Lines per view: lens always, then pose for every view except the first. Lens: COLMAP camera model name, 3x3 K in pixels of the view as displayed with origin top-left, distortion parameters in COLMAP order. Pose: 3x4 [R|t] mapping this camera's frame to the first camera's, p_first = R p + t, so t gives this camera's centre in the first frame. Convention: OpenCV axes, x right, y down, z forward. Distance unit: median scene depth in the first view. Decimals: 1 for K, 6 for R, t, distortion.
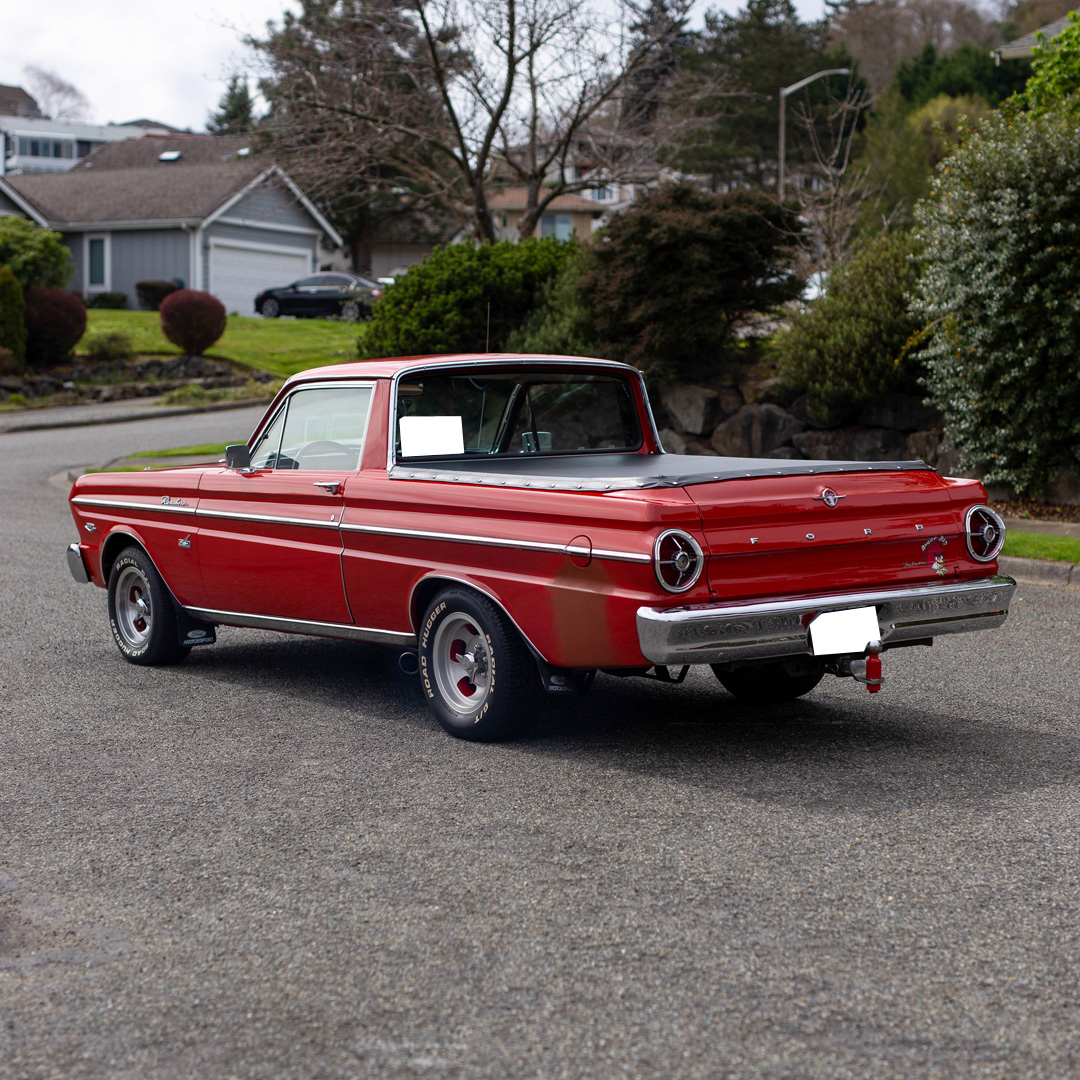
lens RADIAL K [[2277.1, 0, 491.2], [0, 2277.1, 543.9], [0, 0, 1]] dist [0.016042, 0.047502]
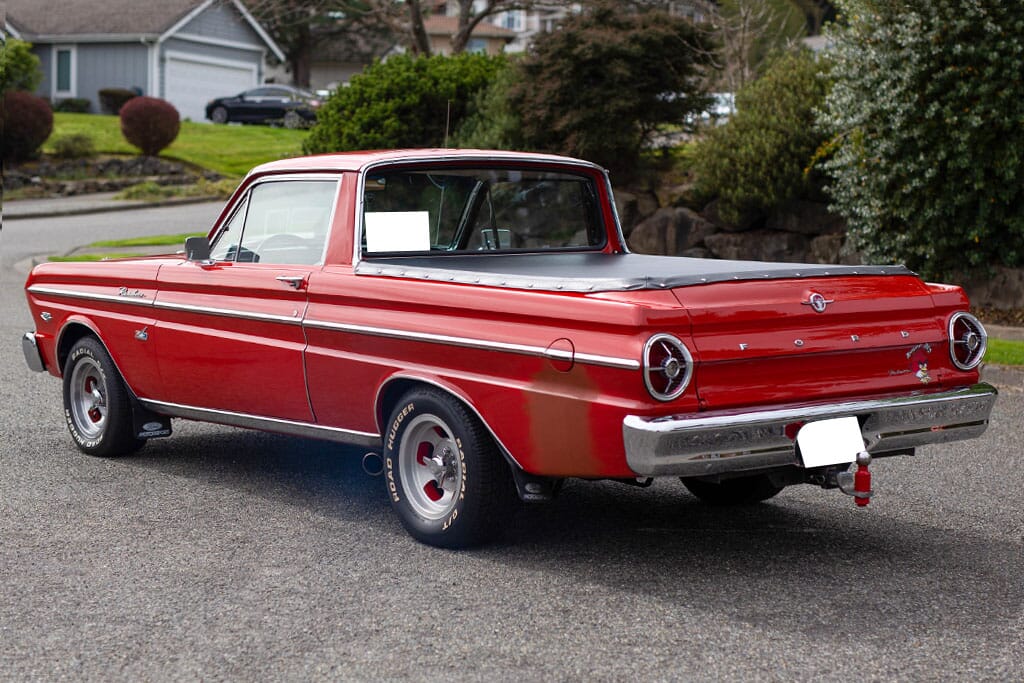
lens RADIAL K [[1968.1, 0, 512.0], [0, 1968.1, 341.5], [0, 0, 1]] dist [0.036312, -0.017136]
pose [[0.998472, 0.015059, 0.053176, -0.018220], [-0.015446, 0.999857, 0.006880, -0.005563], [-0.053065, -0.007691, 0.998561, 0.128411]]
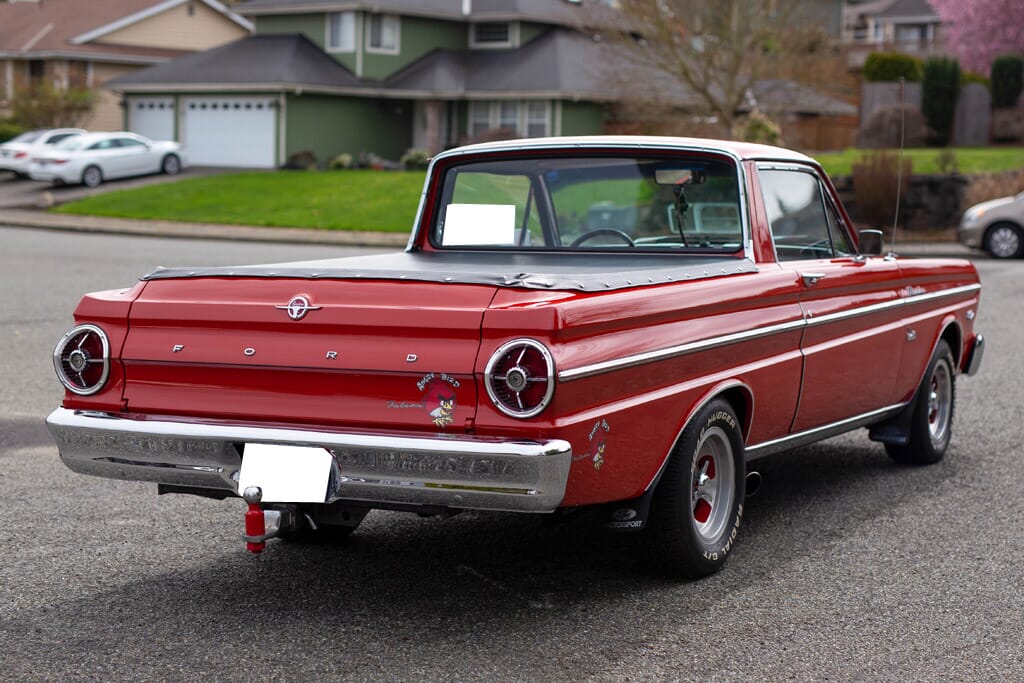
lens RADIAL K [[1968.1, 0, 512.0], [0, 1968.1, 341.5], [0, 0, 1]] dist [0.036312, -0.017136]
pose [[0.439439, 0.085001, -0.894242, 0.596801], [-0.072761, 0.995610, 0.058881, -0.040731], [0.895321, 0.039191, 0.443695, 0.559510]]
